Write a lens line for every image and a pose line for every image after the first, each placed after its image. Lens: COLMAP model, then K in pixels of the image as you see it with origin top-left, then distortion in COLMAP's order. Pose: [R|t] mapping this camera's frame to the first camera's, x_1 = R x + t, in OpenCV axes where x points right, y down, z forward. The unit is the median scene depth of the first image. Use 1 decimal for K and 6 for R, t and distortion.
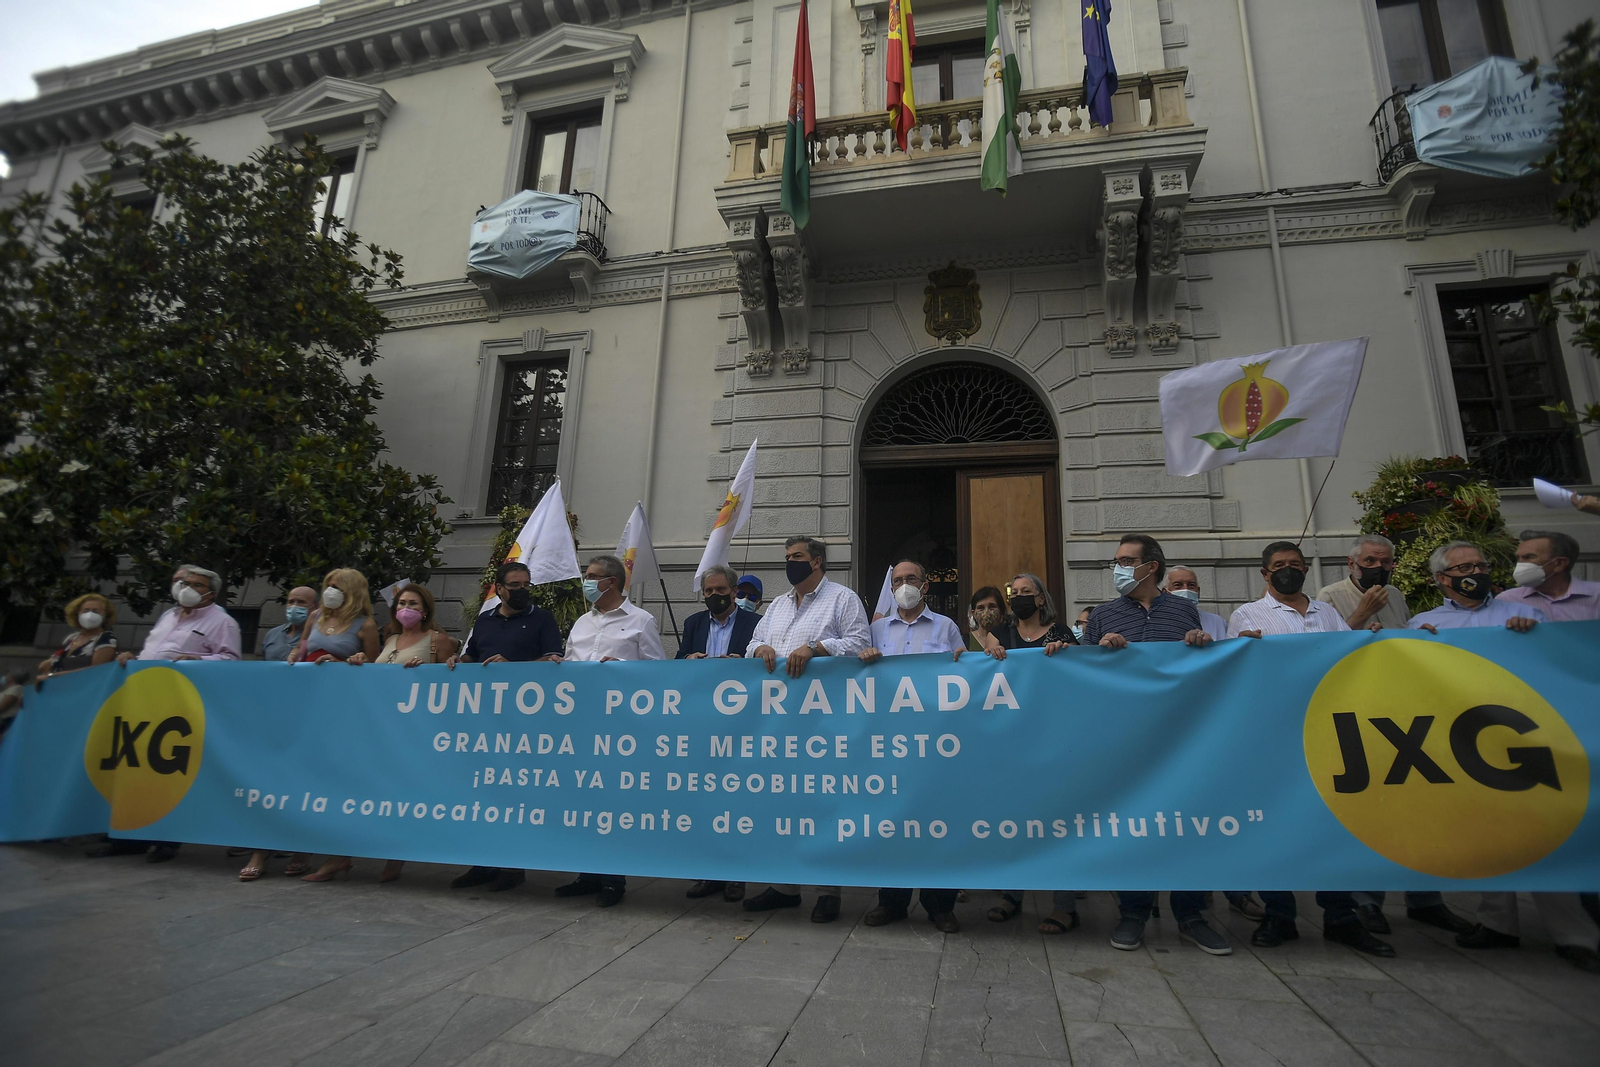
lens RADIAL K [[777.8, 0, 793.6], [0, 777.8, 528.6], [0, 0, 1]] dist [-0.076296, 0.023959]
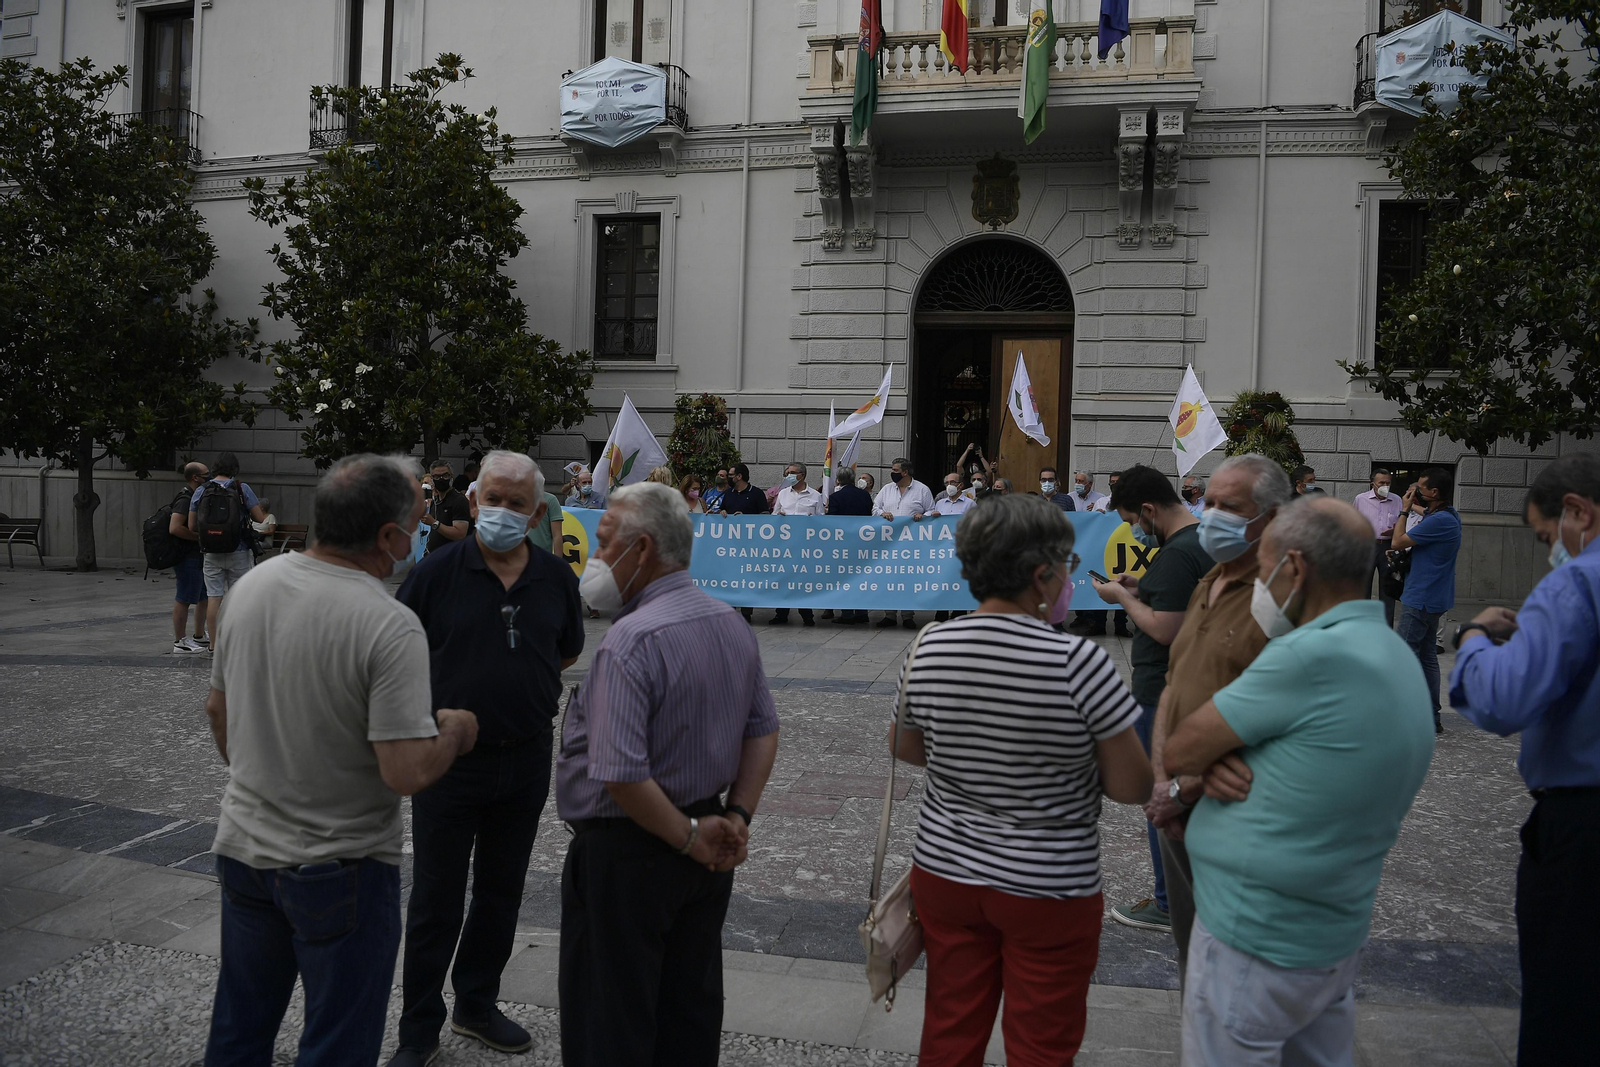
lens RADIAL K [[1124.3, 0, 798.2], [0, 1124.3, 534.6], [0, 0, 1]] dist [-0.067774, 0.013136]
pose [[0.999974, -0.003260, 0.006493, -0.116700], [0.001416, 0.964005, 0.265879, -0.248494], [-0.007126, -0.265863, 0.963984, -0.829320]]
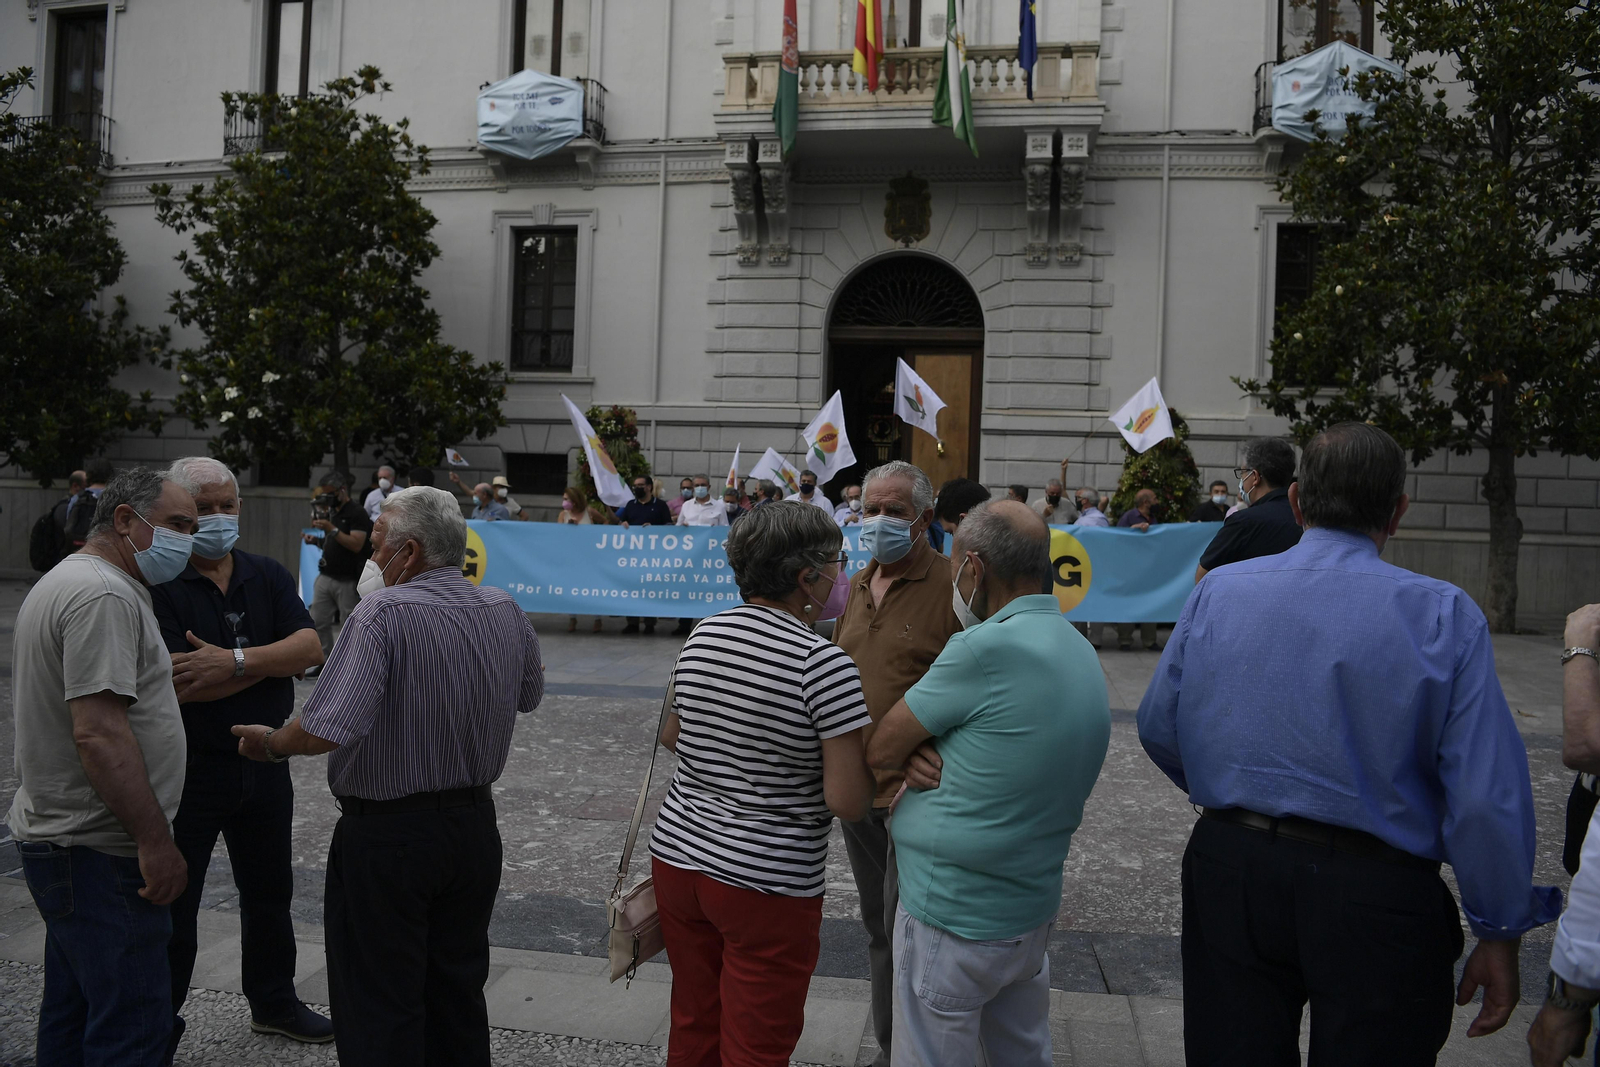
lens RADIAL K [[1124.3, 0, 799.0], [0, 1124.3, 534.3], [0, 0, 1]] dist [-0.067774, 0.013136]
pose [[0.998274, -0.000233, 0.058729, -0.071149], [-0.014705, 0.967145, 0.253799, -0.250102], [-0.056858, -0.254224, 0.965472, -0.845501]]
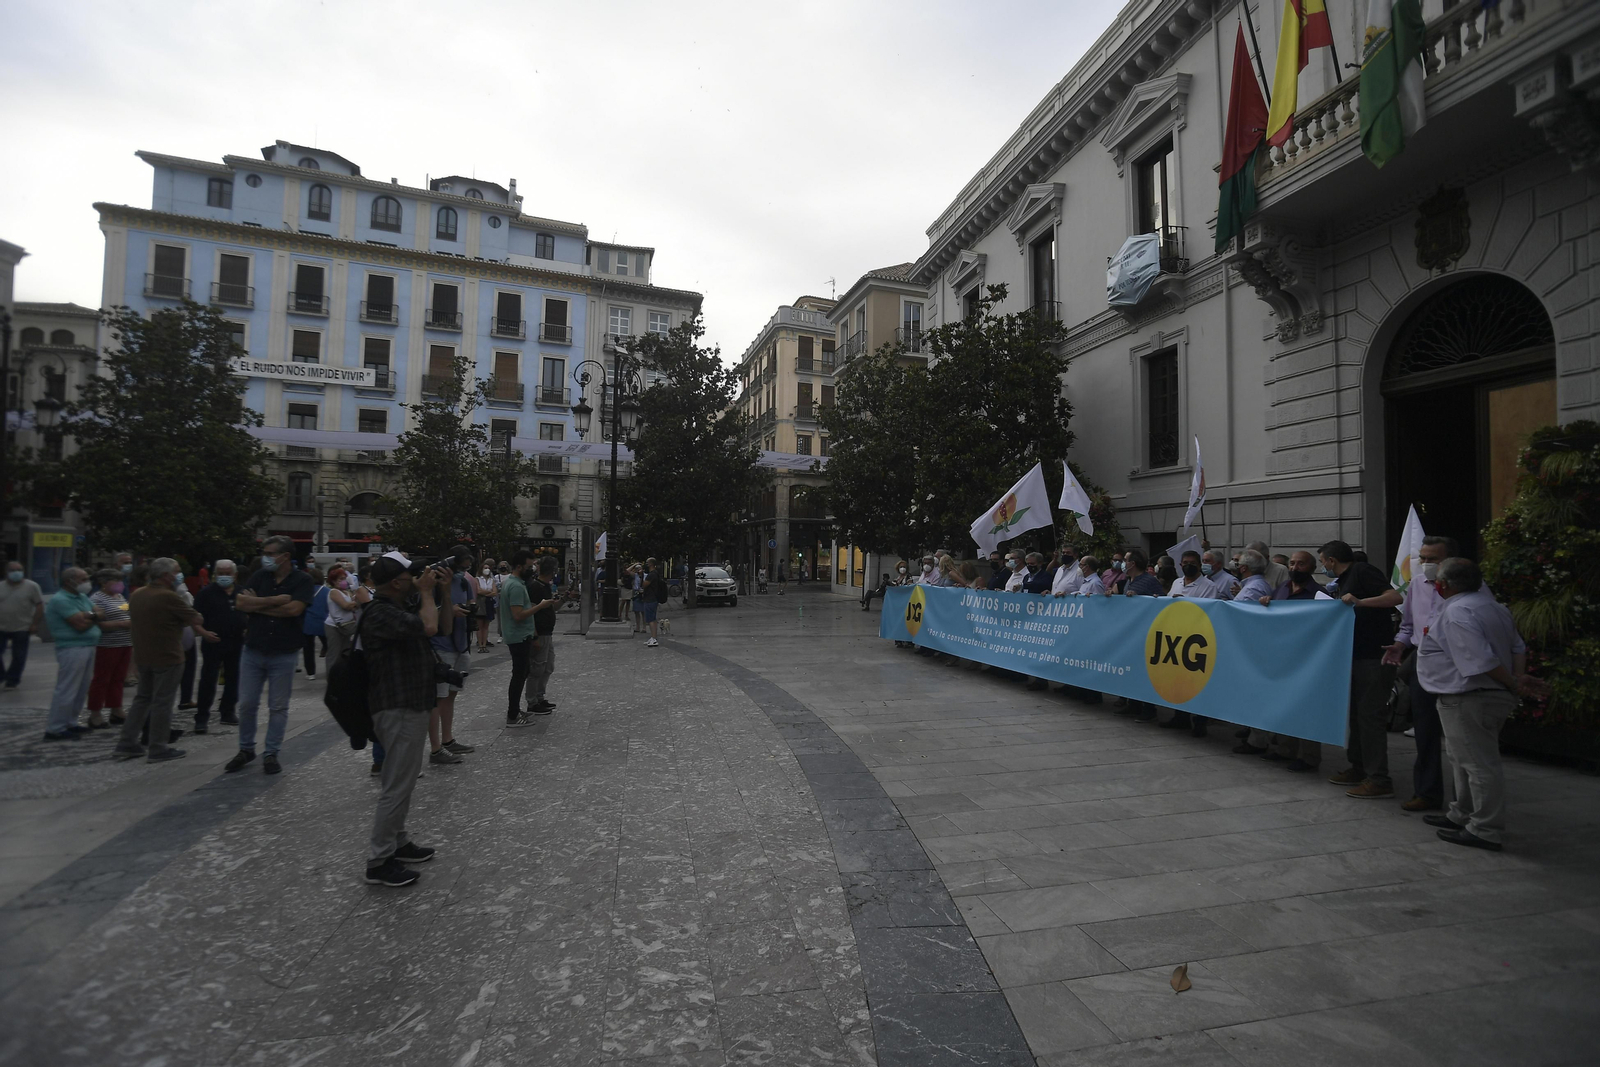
lens RADIAL K [[800.3, 0, 811.6], [0, 800.3, 518.2], [0, 0, 1]] dist [-0.004327, 0.002917]
pose [[0.438834, -0.064543, -0.896247, 0.803182], [0.208044, 0.977613, 0.031463, -0.125826], [0.874153, -0.200266, 0.442437, -0.316809]]
